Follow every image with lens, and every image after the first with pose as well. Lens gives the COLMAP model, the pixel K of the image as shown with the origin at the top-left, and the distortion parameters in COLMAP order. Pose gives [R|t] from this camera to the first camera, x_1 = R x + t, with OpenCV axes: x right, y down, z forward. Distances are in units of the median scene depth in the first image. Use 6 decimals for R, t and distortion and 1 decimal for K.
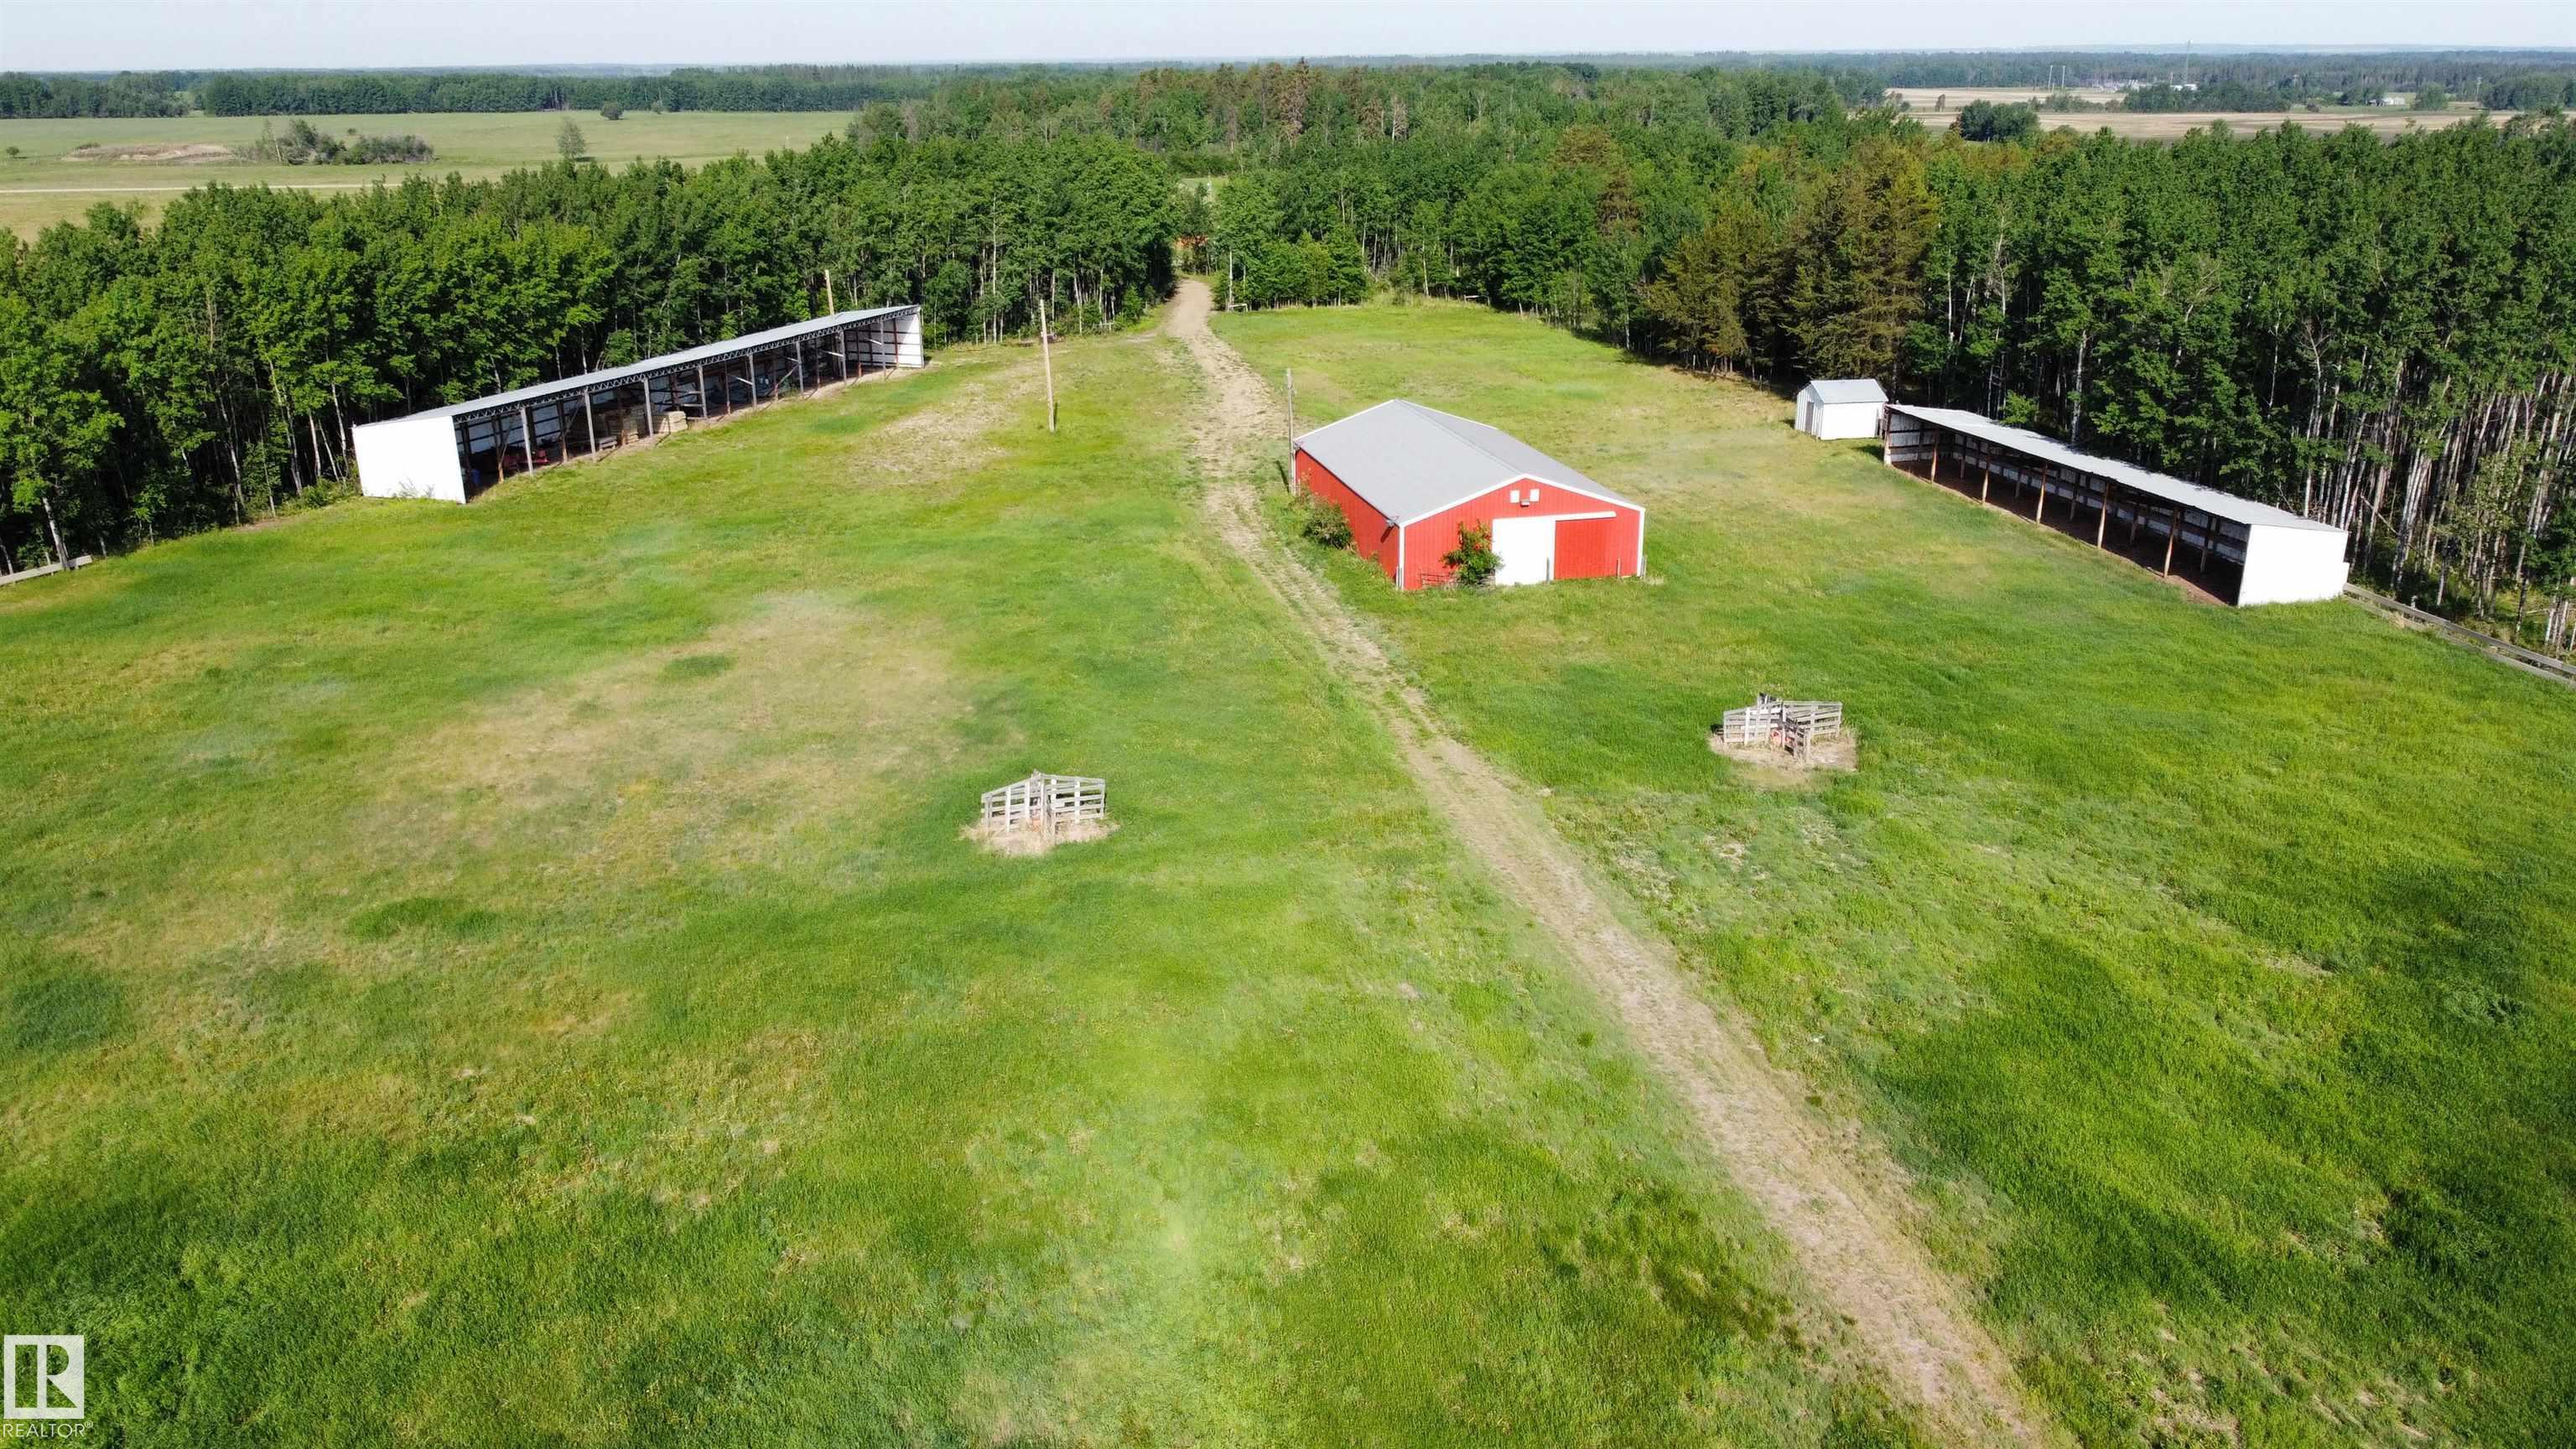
lens RADIAL K [[1982.7, 0, 1288.0], [0, 1982.7, 724.5], [0, 0, 1]] dist [0.004641, 0.003392]
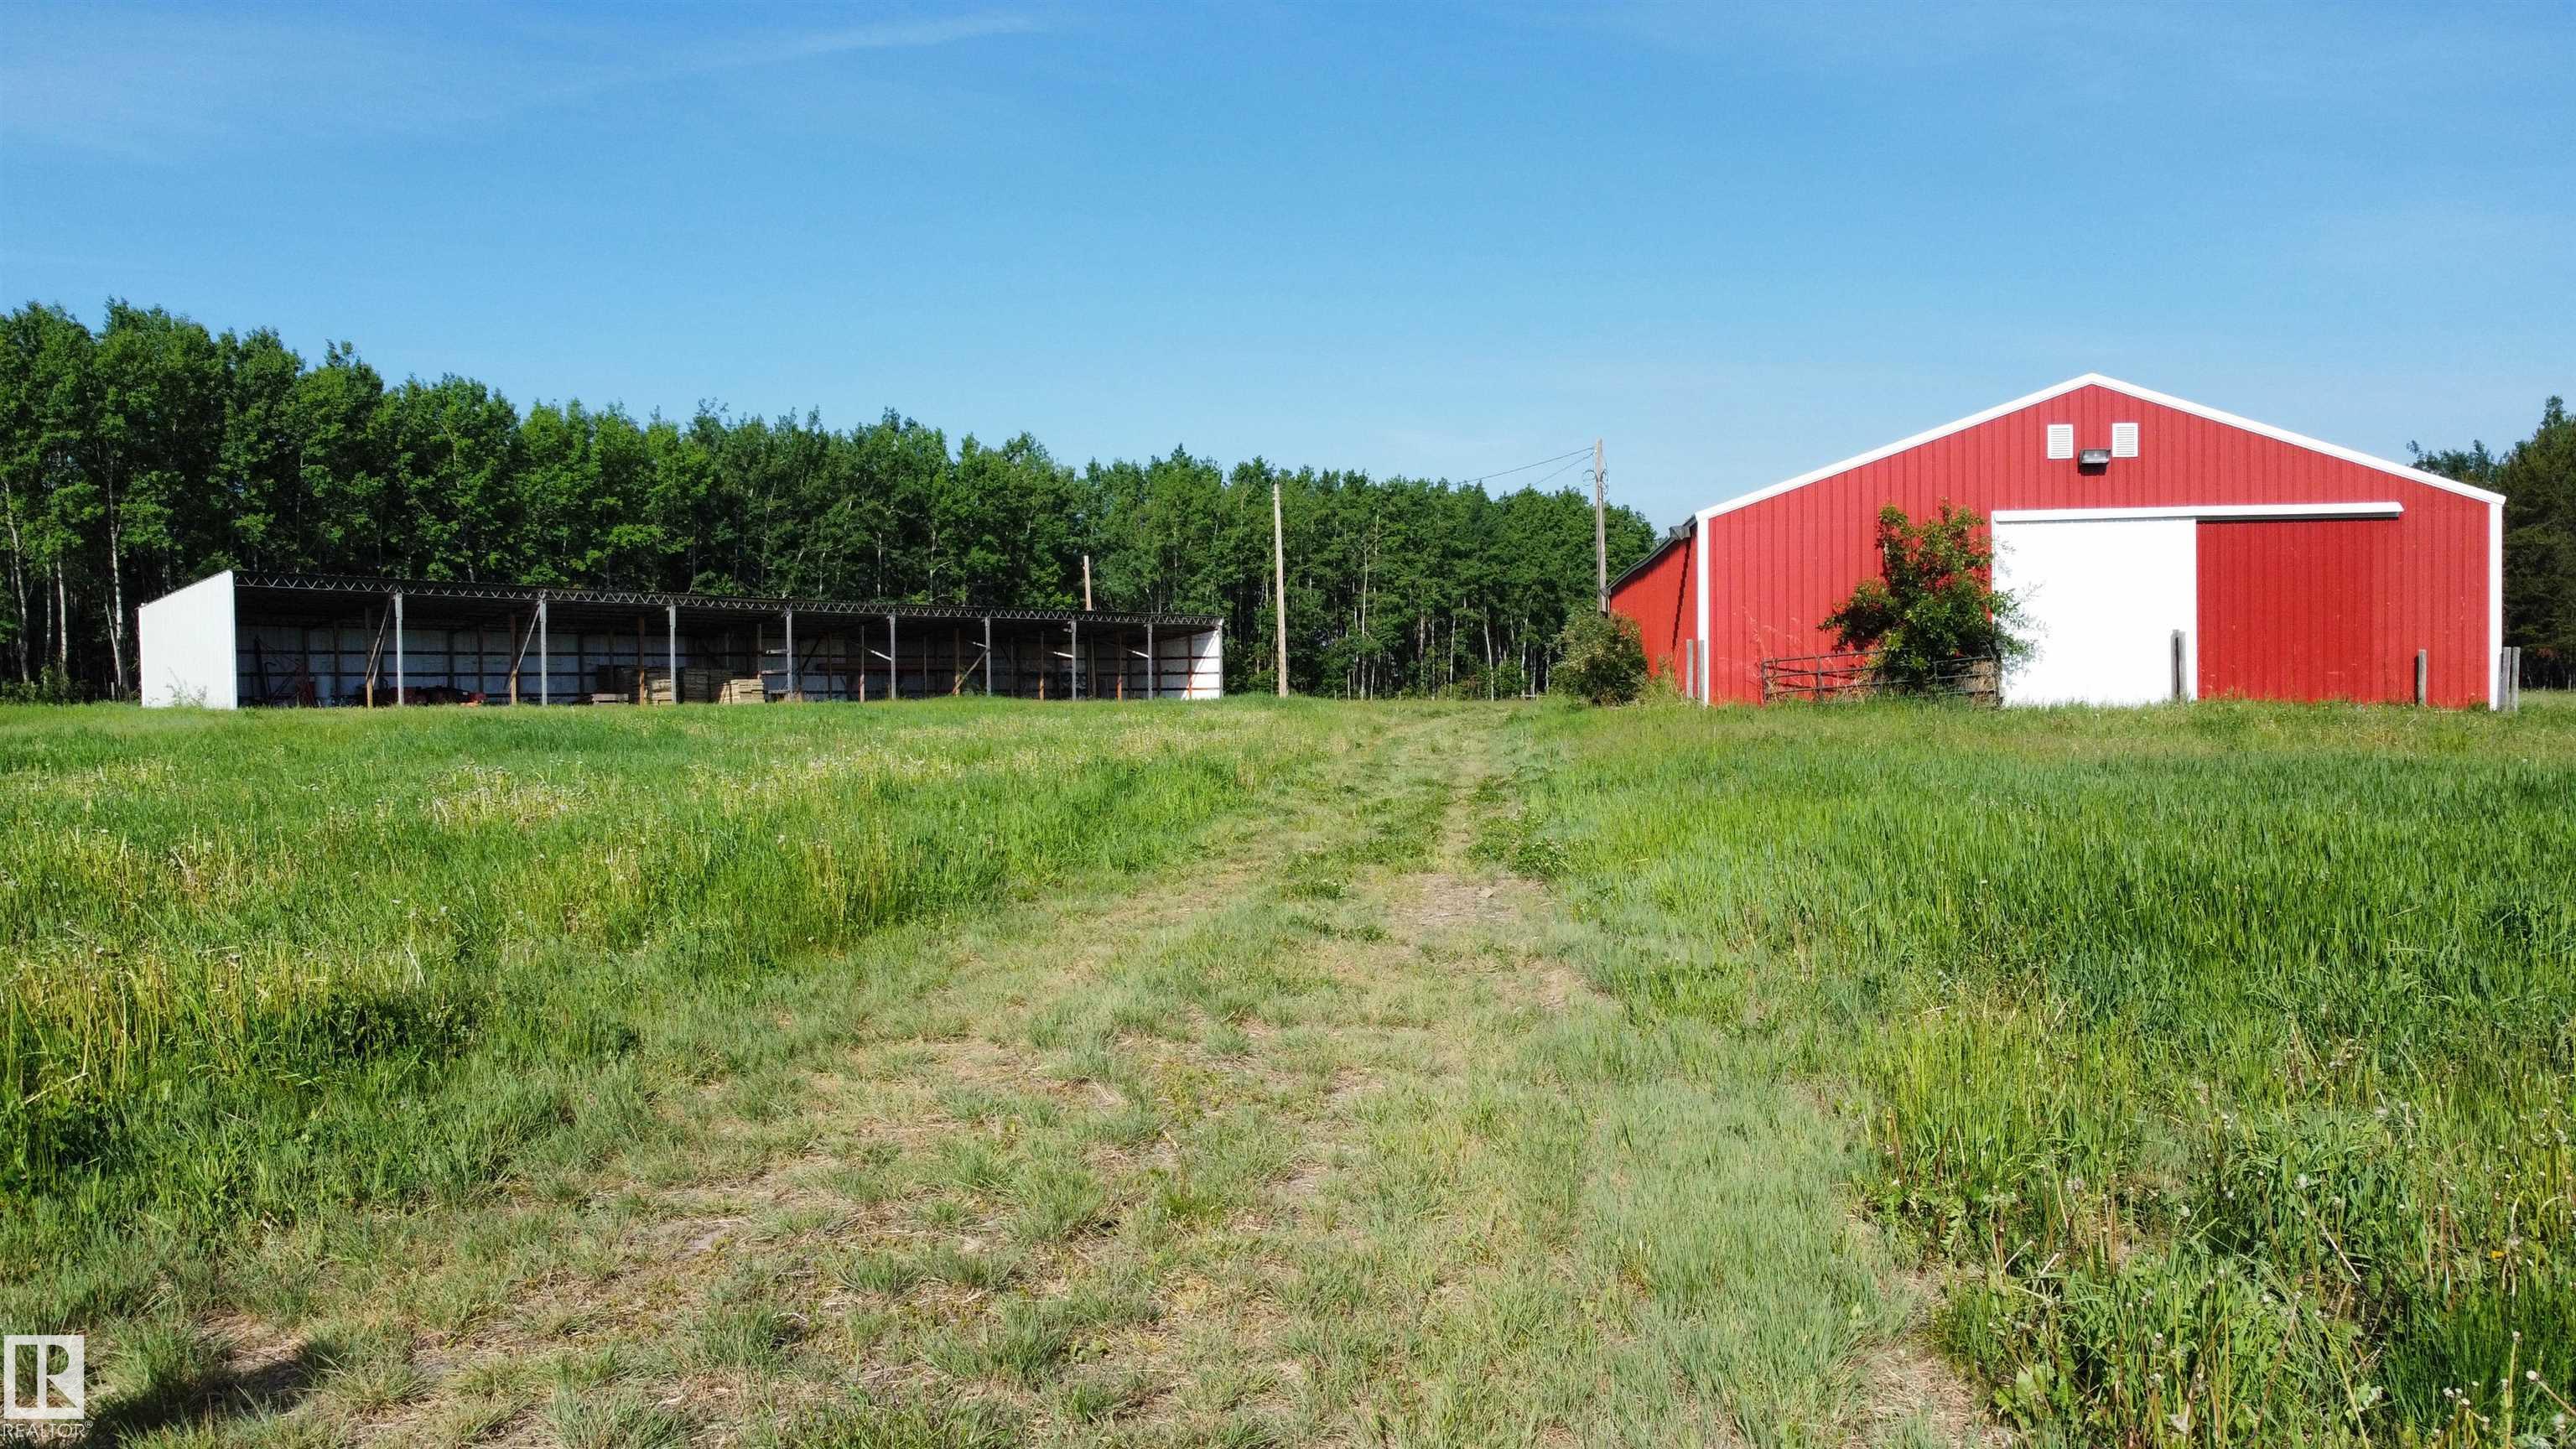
lens RADIAL K [[1982.7, 0, 1288.0], [0, 1982.7, 724.5], [0, 0, 1]] dist [0.004641, 0.003392]
pose [[0.948164, 0.002523, -0.317772, 0.078041], [-0.100306, 0.951223, -0.291741, 0.033906], [0.301536, 0.308493, 0.902169, 0.539686]]
